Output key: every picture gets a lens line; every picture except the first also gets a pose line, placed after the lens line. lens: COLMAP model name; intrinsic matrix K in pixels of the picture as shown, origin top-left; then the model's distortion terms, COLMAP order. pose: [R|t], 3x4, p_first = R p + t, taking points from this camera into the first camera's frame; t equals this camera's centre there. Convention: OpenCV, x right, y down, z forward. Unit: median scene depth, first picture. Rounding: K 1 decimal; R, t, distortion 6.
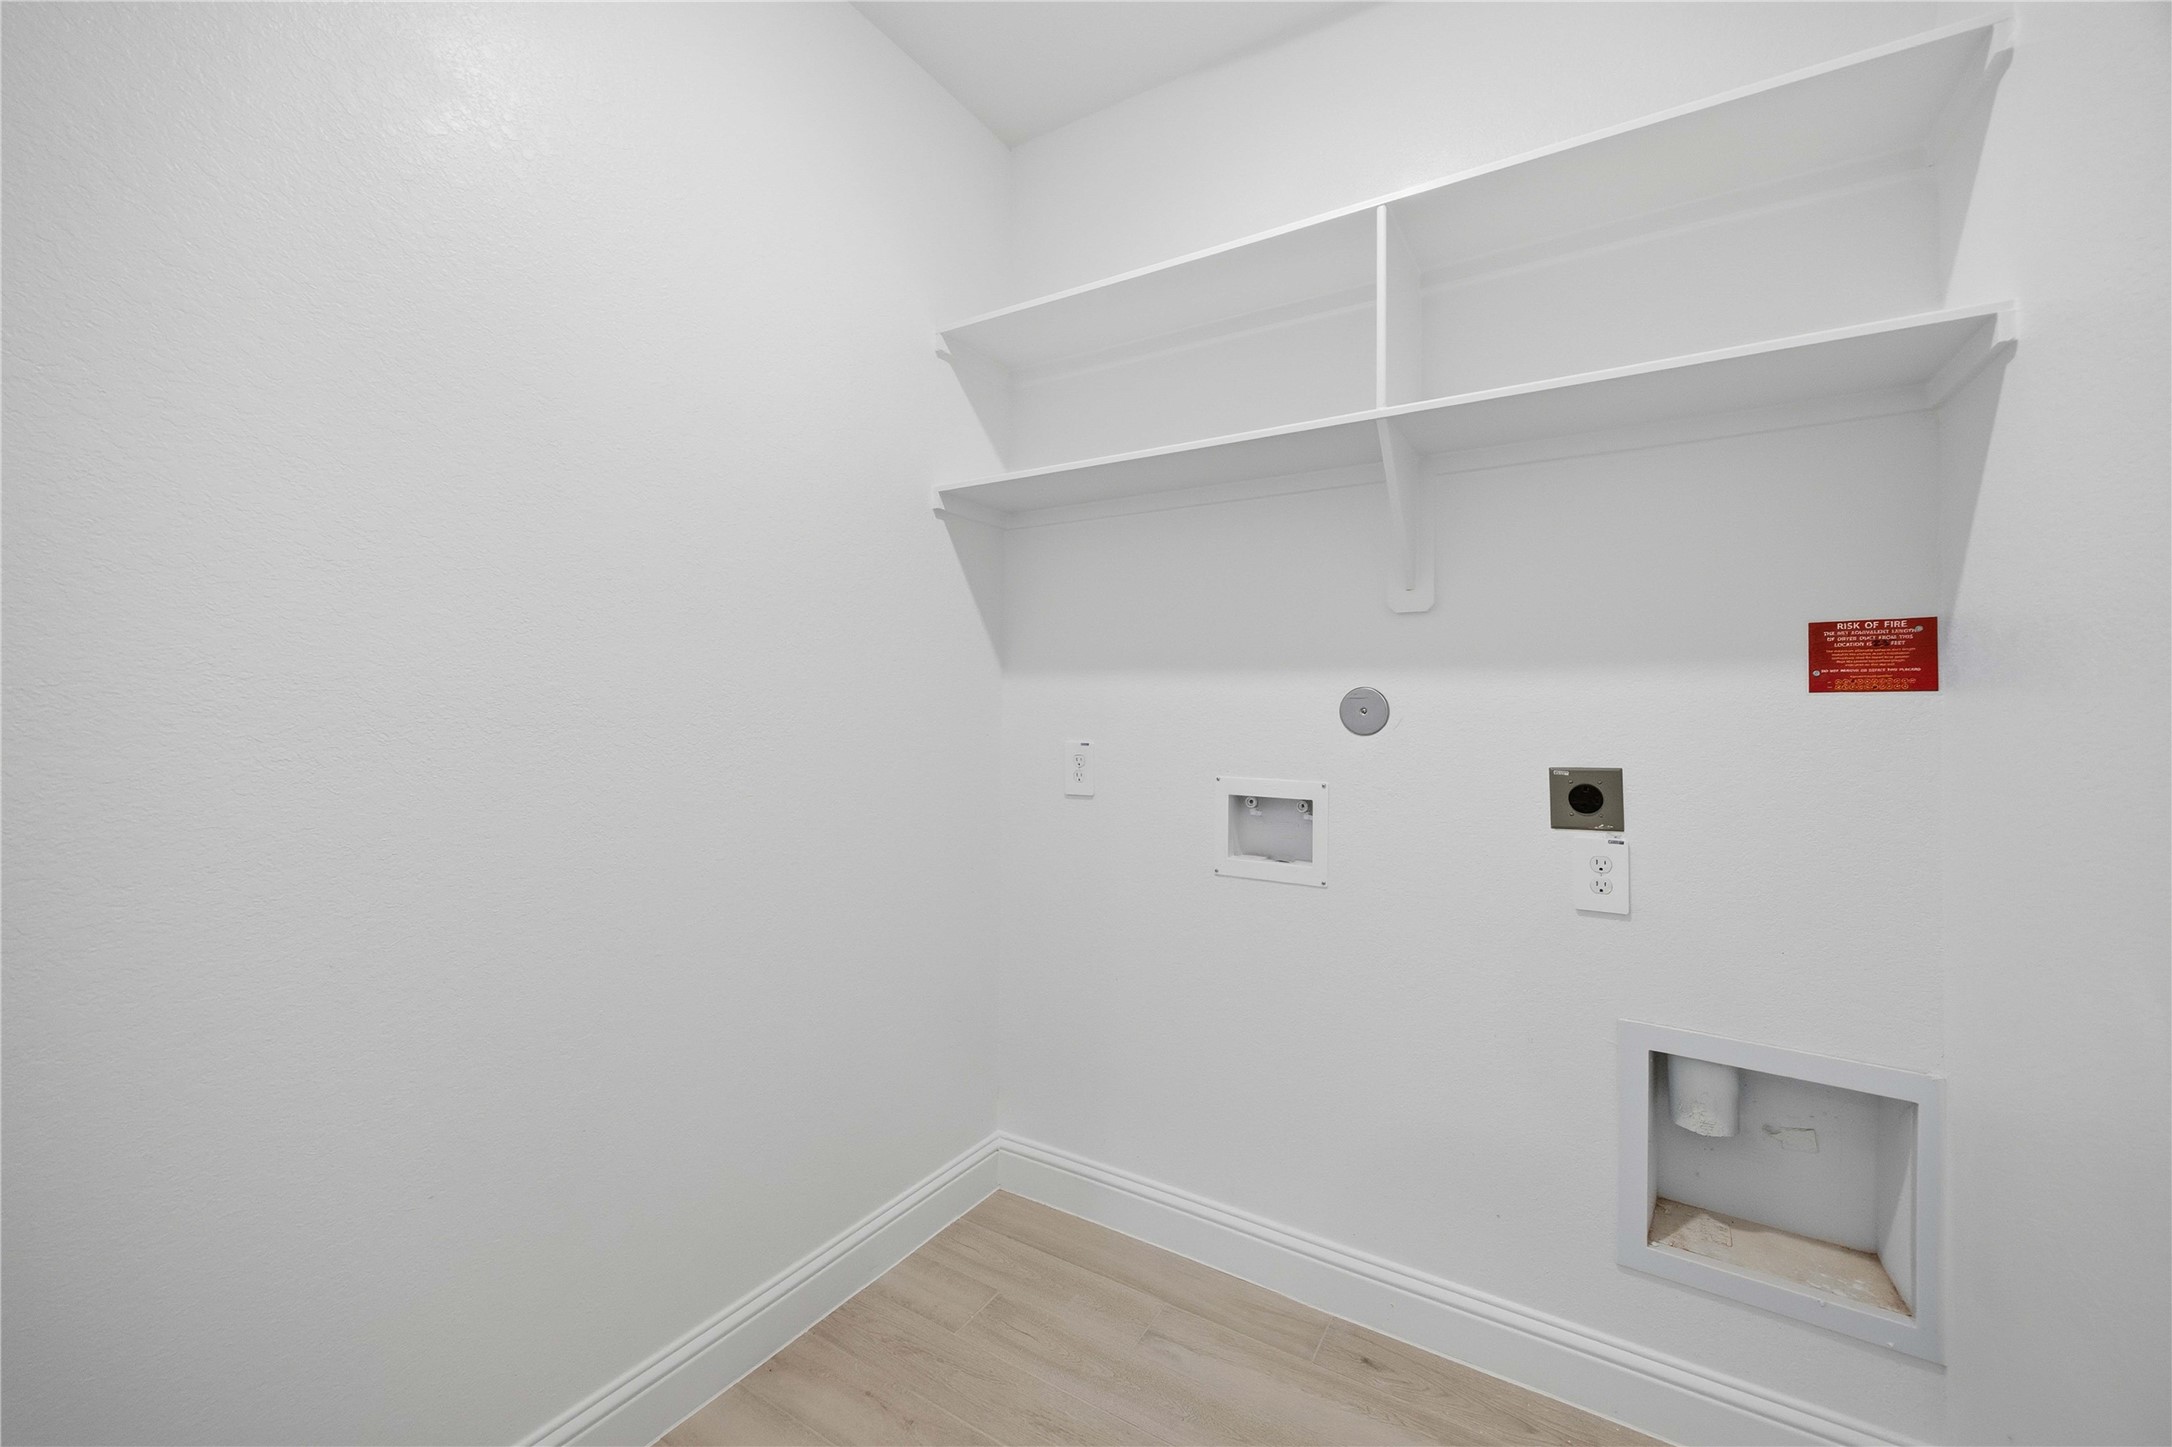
lens RADIAL K [[829.3, 0, 1092.0], [0, 829.3, 710.1], [0, 0, 1]] dist [-0.005286, 0.000736]
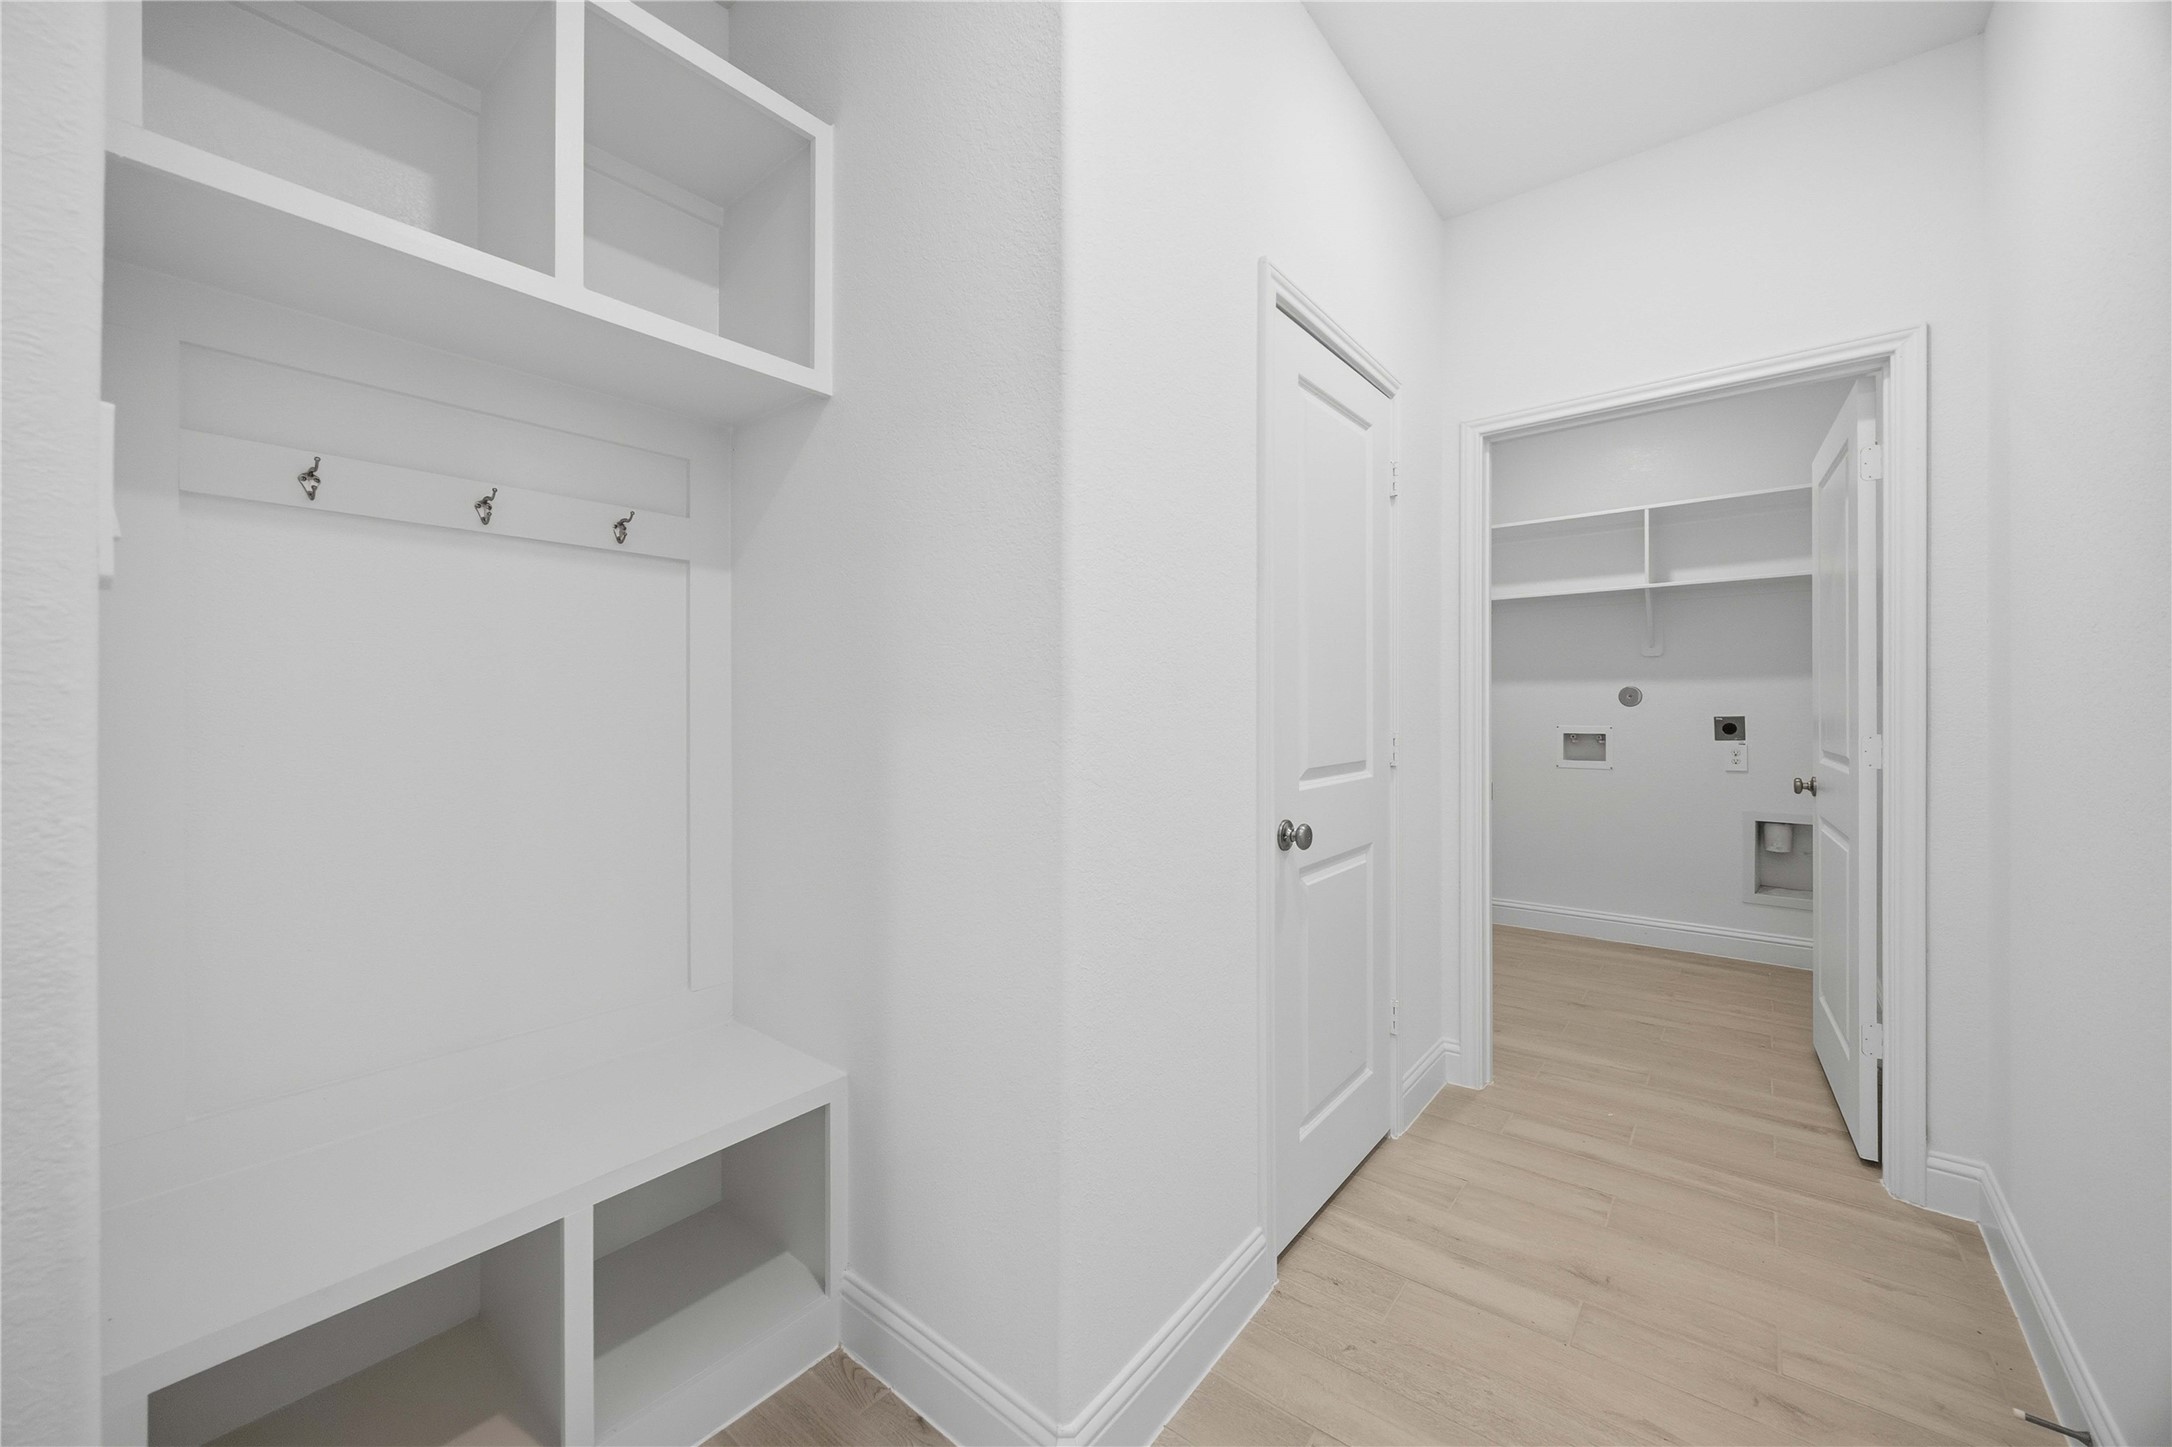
lens RADIAL K [[829.3, 0, 1078.1], [0, 829.3, 719.5], [0, 0, 1]] dist [-0.005286, 0.000736]
pose [[0.992844, -0.014452, -0.118538, -1.134856], [0.016435, 0.999741, 0.015768, 0.002983], [0.118280, -0.017604, 0.992824, -1.834369]]
